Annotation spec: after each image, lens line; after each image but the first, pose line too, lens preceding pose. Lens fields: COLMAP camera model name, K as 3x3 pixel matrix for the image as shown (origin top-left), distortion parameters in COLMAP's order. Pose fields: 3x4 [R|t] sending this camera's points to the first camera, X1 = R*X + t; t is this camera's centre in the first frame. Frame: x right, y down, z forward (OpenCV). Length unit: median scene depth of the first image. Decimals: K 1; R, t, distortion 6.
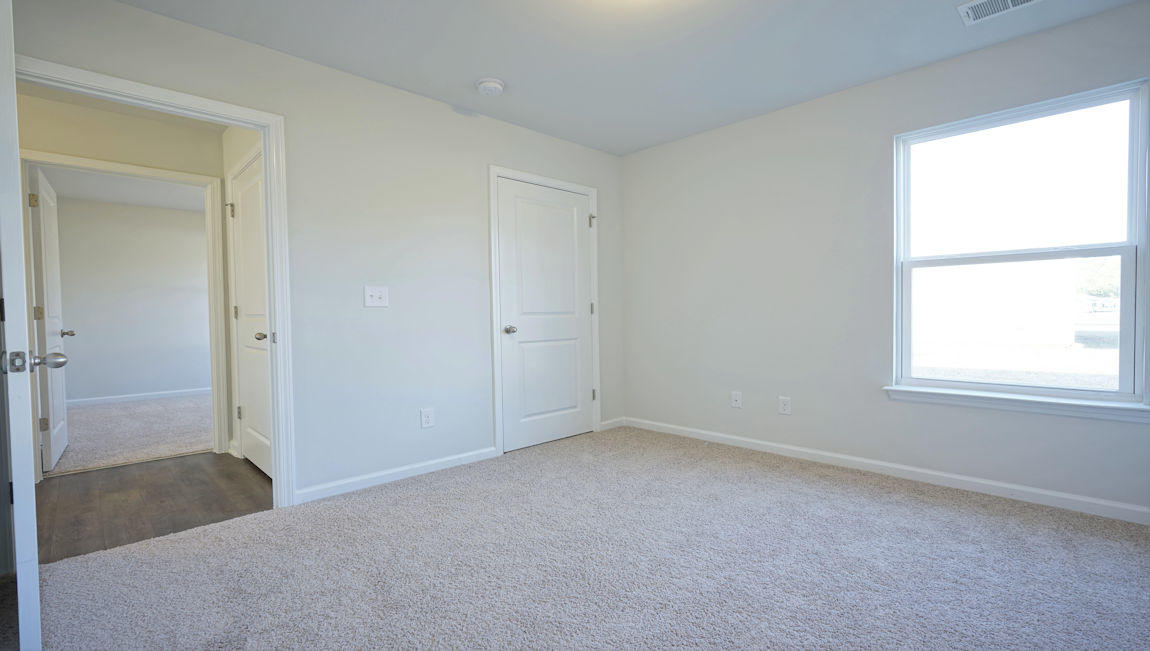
lens RADIAL K [[510.2, 0, 572.1], [0, 510.2, 329.4], [0, 0, 1]] dist [-0.002412, 0.000139]
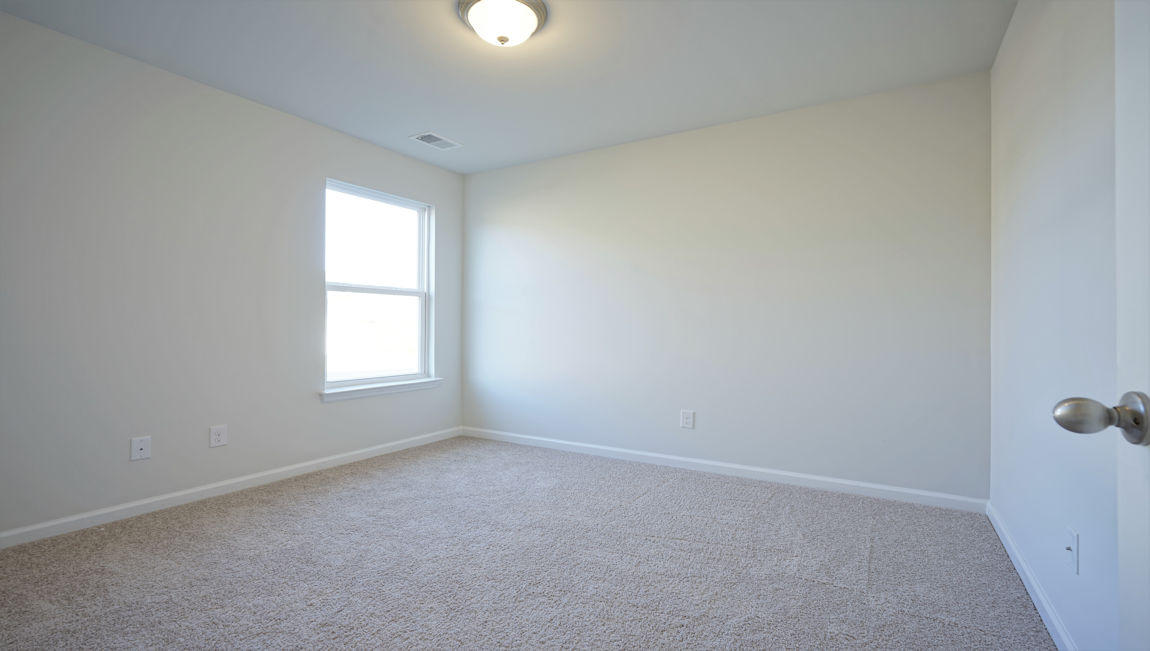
lens RADIAL K [[510.2, 0, 572.1], [0, 510.2, 329.4], [0, 0, 1]] dist [-0.002412, 0.000139]
pose [[-0.244686, 0.016288, 0.969465, -0.641951], [0.038402, 0.999237, -0.007096, 0.002219], [-0.968841, 0.035494, -0.245125, 0.746181]]
